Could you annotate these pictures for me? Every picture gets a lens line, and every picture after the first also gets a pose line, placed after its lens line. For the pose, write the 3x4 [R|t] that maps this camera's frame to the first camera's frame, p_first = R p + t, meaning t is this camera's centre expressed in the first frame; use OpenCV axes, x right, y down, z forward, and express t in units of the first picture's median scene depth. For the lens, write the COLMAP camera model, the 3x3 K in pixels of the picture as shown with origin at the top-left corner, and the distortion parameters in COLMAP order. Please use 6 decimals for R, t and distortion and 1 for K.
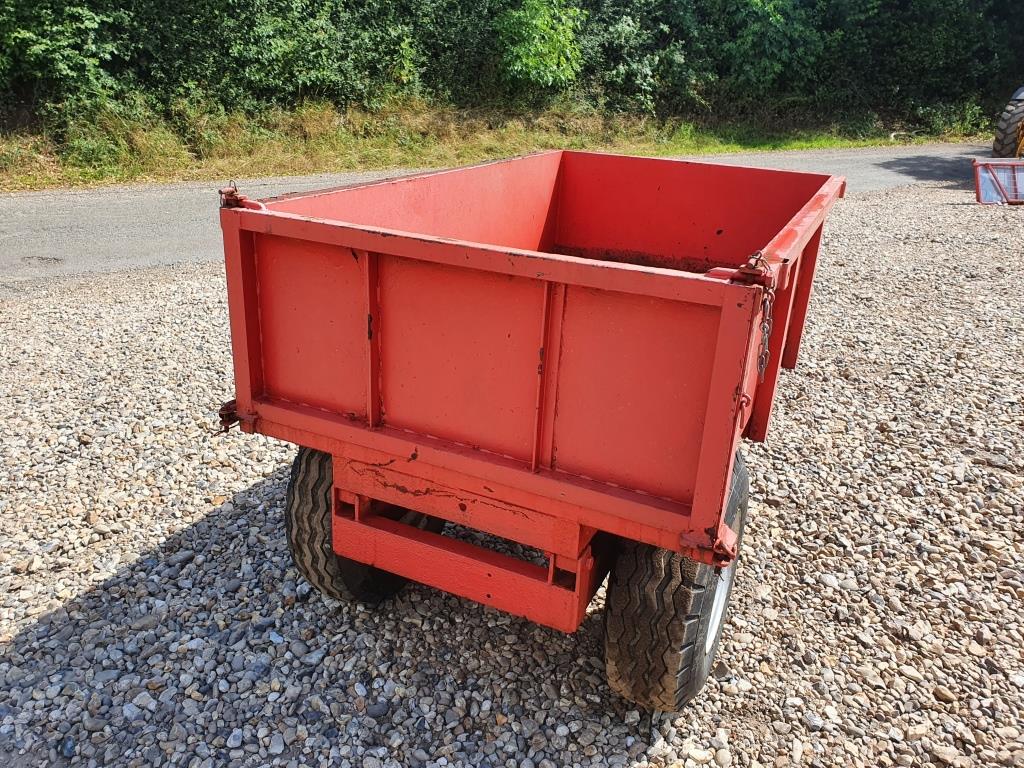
lens RADIAL K [[820.4, 0, 512.0], [0, 820.4, 384.0], [0, 0, 1]] dist [-0.009409, 0.043588]
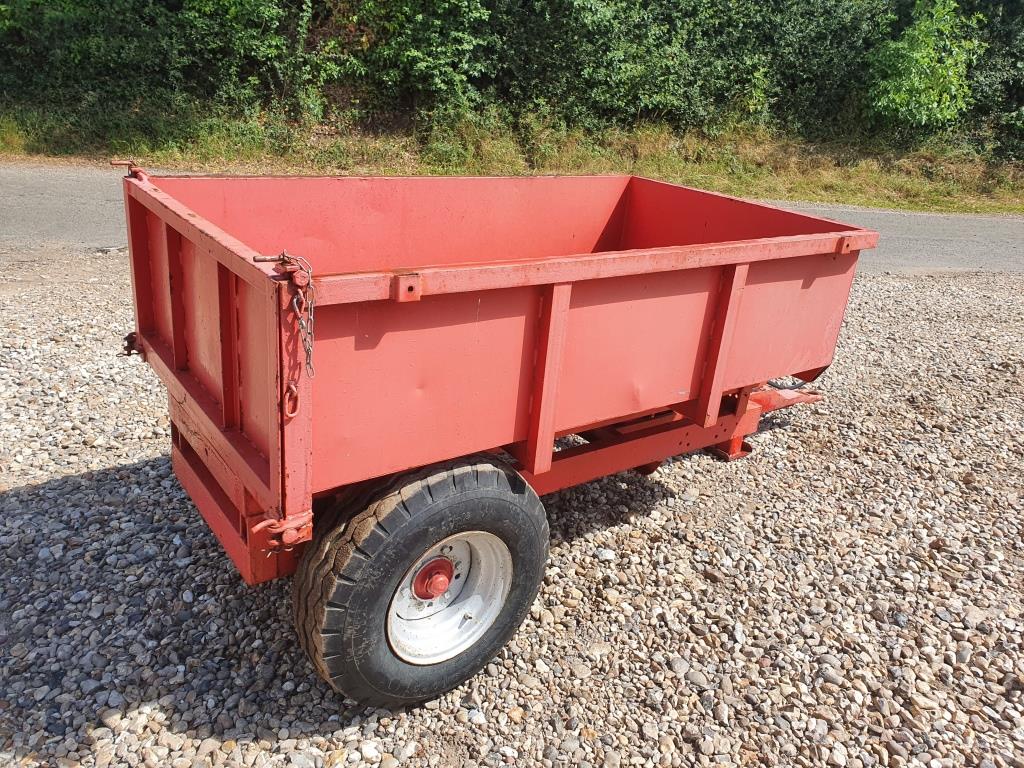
lens RADIAL K [[810.5, 0, 512.0], [0, 810.5, 384.0], [0, 0, 1]] dist [0.003153, 0.020616]
pose [[0.881616, 0.203971, -0.425615, 0.119887], [-0.214962, 0.976360, 0.022637, -0.009295], [0.420171, 0.071534, 0.904621, 0.021920]]
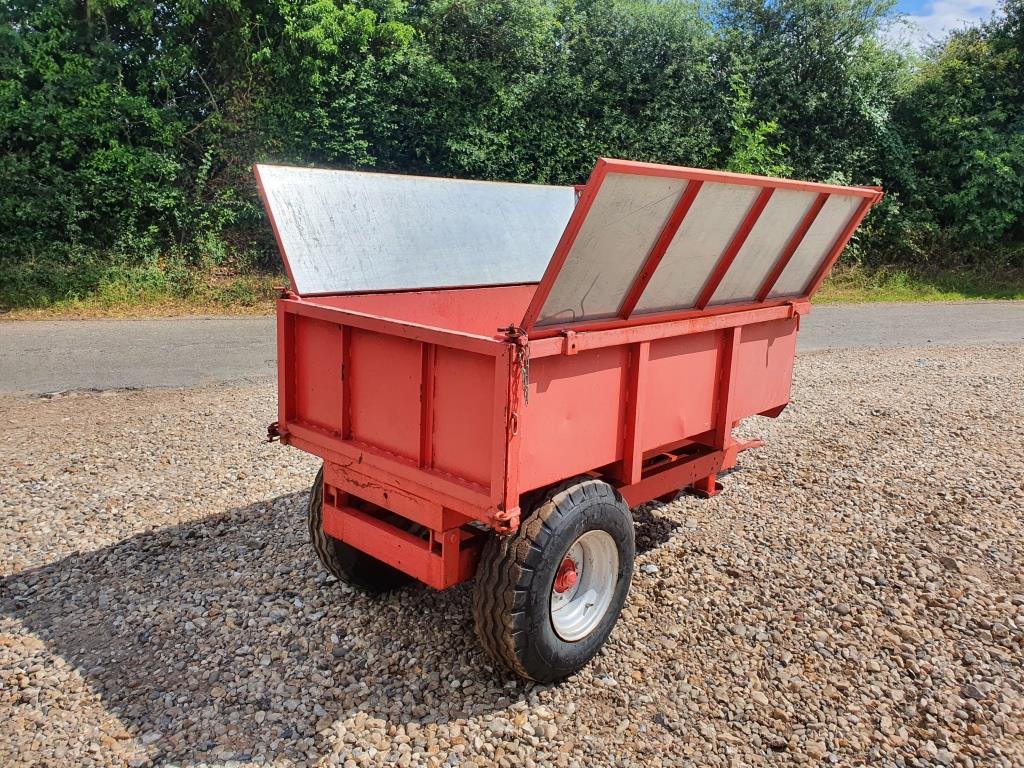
lens RADIAL K [[820.7, 0, 515.9], [0, 820.7, 360.7], [0, 0, 1]] dist [0.010556, -0.001301]
pose [[0.956427, 0.046398, -0.288261, 0.089521], [-0.102231, 0.978012, -0.181773, 0.024118], [0.273489, 0.203322, 0.940141, -0.059533]]
